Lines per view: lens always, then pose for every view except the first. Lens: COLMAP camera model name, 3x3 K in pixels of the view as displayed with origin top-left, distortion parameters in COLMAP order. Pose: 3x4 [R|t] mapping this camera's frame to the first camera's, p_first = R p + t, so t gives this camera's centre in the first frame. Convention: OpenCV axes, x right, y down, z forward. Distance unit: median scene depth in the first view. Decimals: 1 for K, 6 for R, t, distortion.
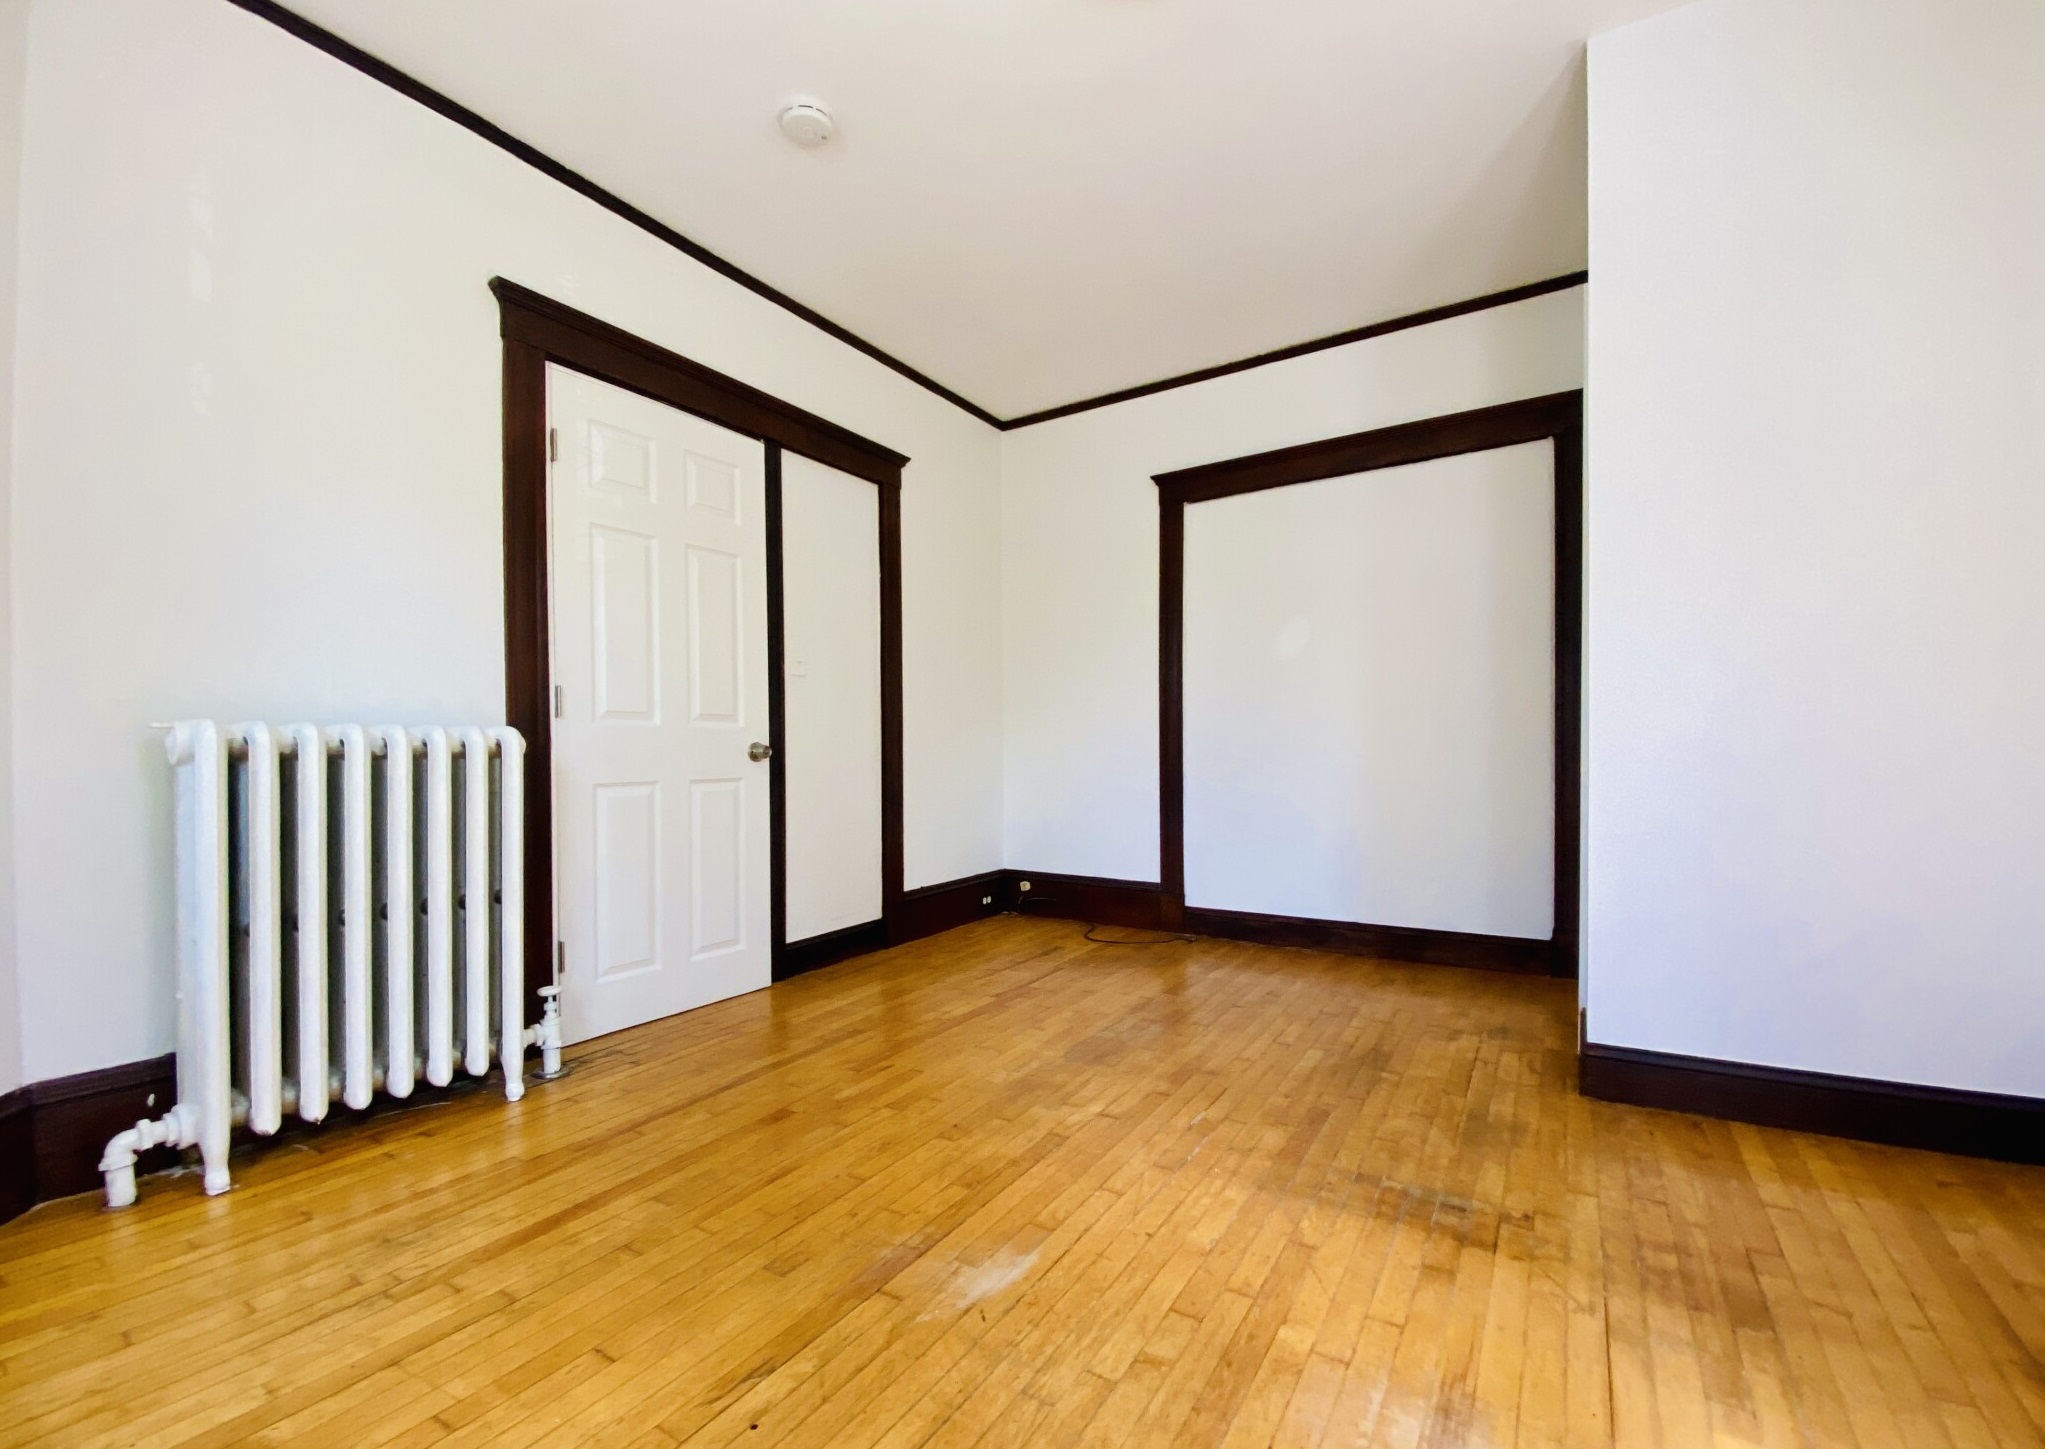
lens RADIAL K [[852.3, 0, 1017.7], [0, 852.3, 753.4], [0, 0, 1]] dist [0.015566, -0.020444]
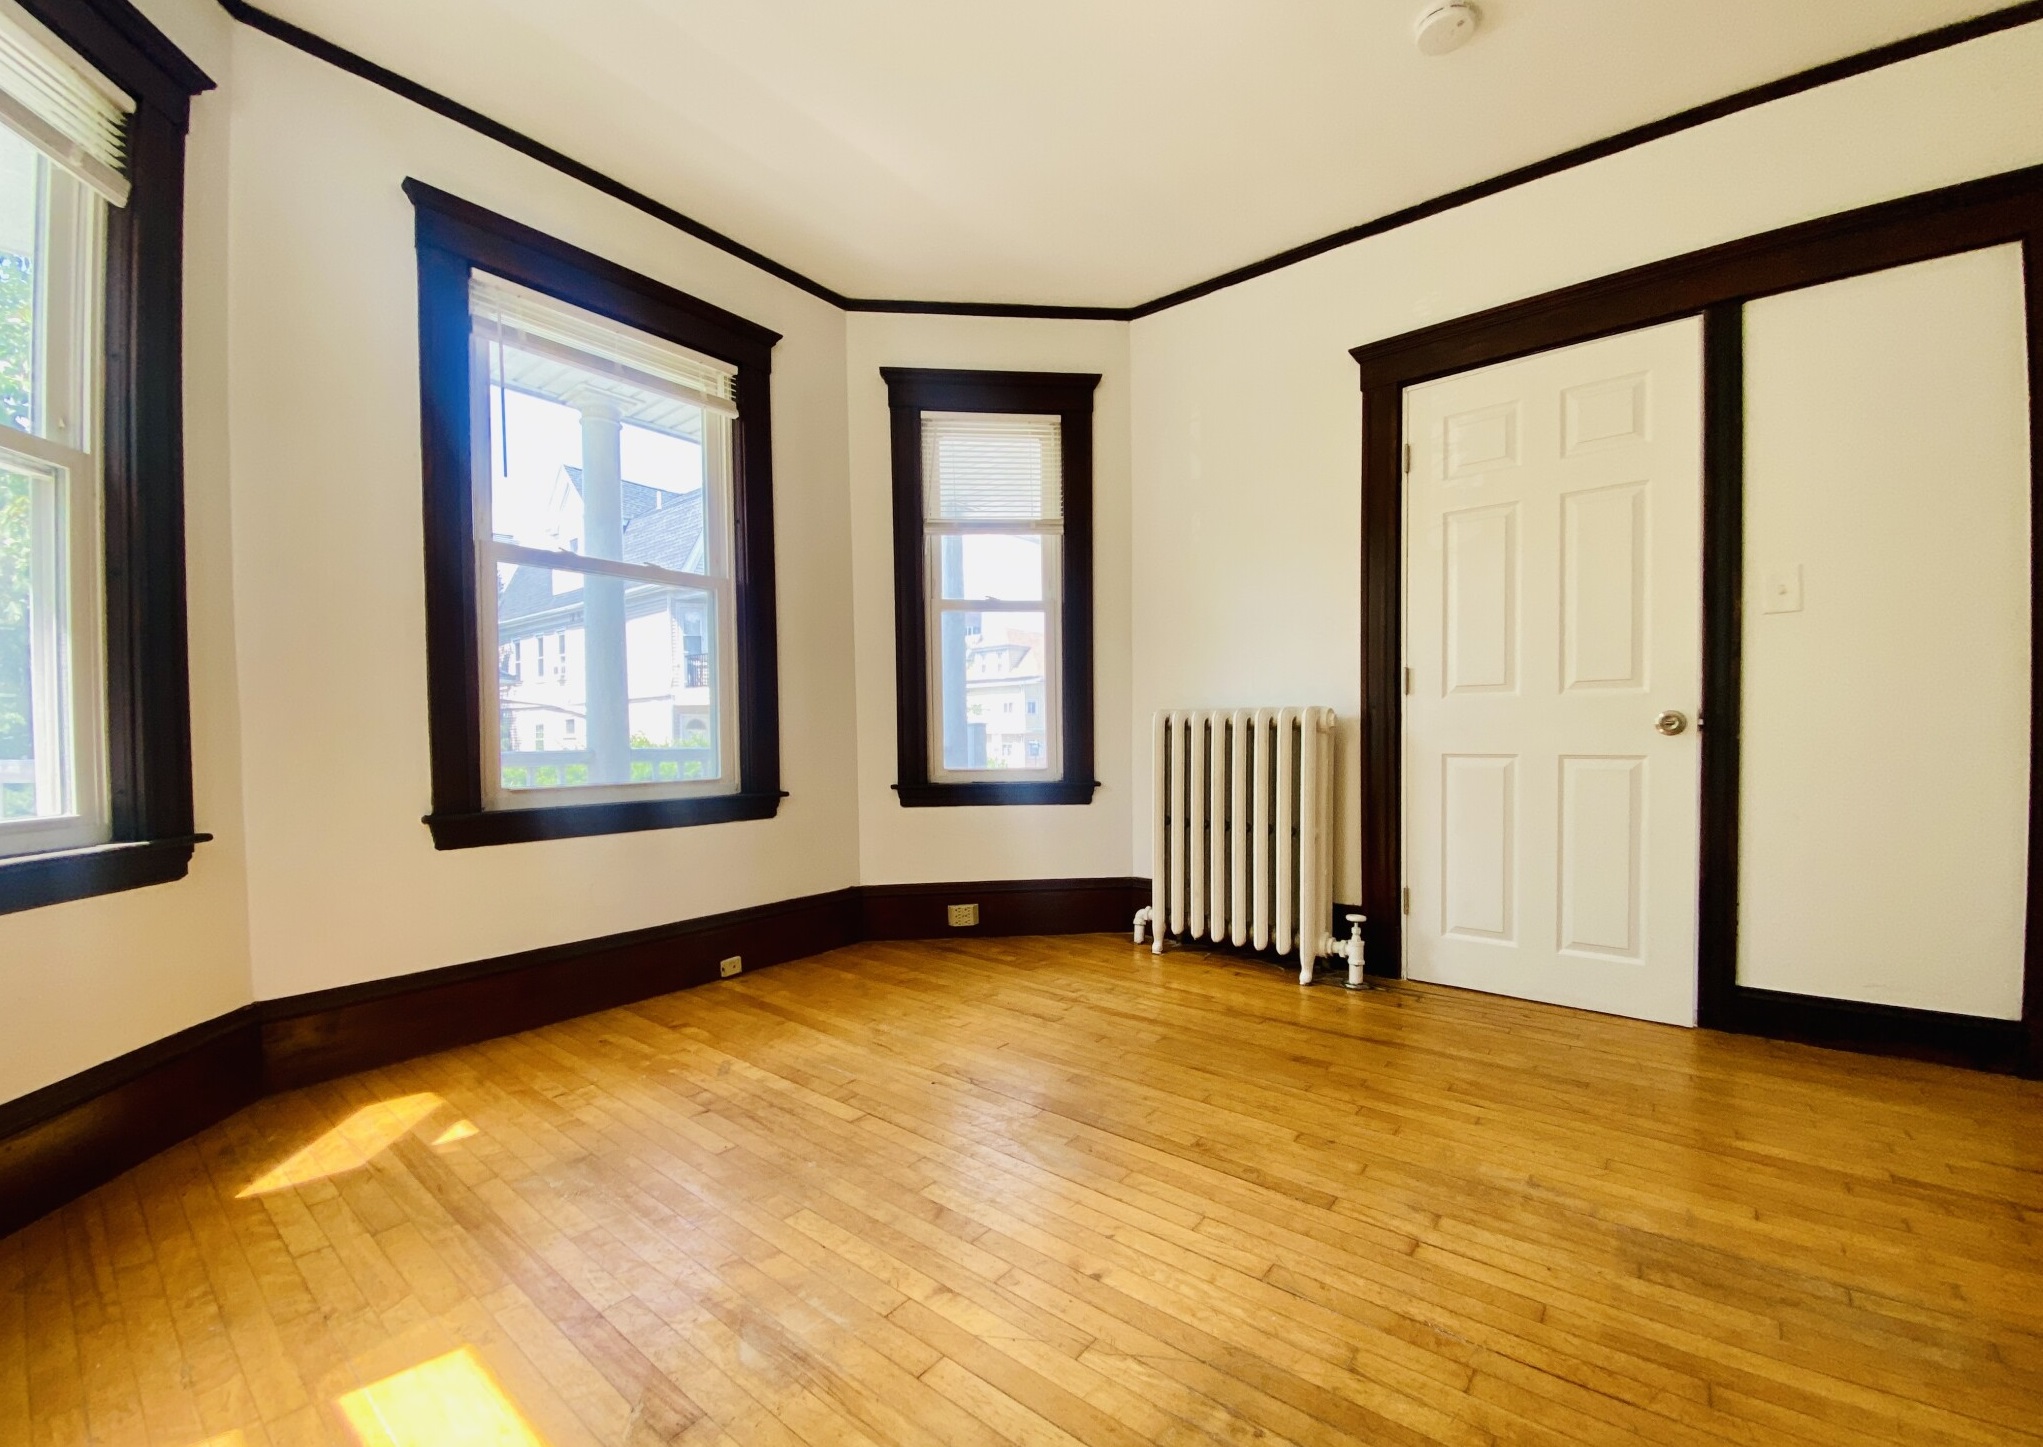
lens RADIAL K [[833.8, 0, 1021.8], [0, 833.8, 745.4], [0, 0, 1]] dist [0.028638, -0.020385]
pose [[-0.102513, 0.026199, -0.994387, 0.645996], [0.002488, 0.999657, 0.026082, -0.003849], [0.994729, 0.000200, -0.102543, 0.597954]]
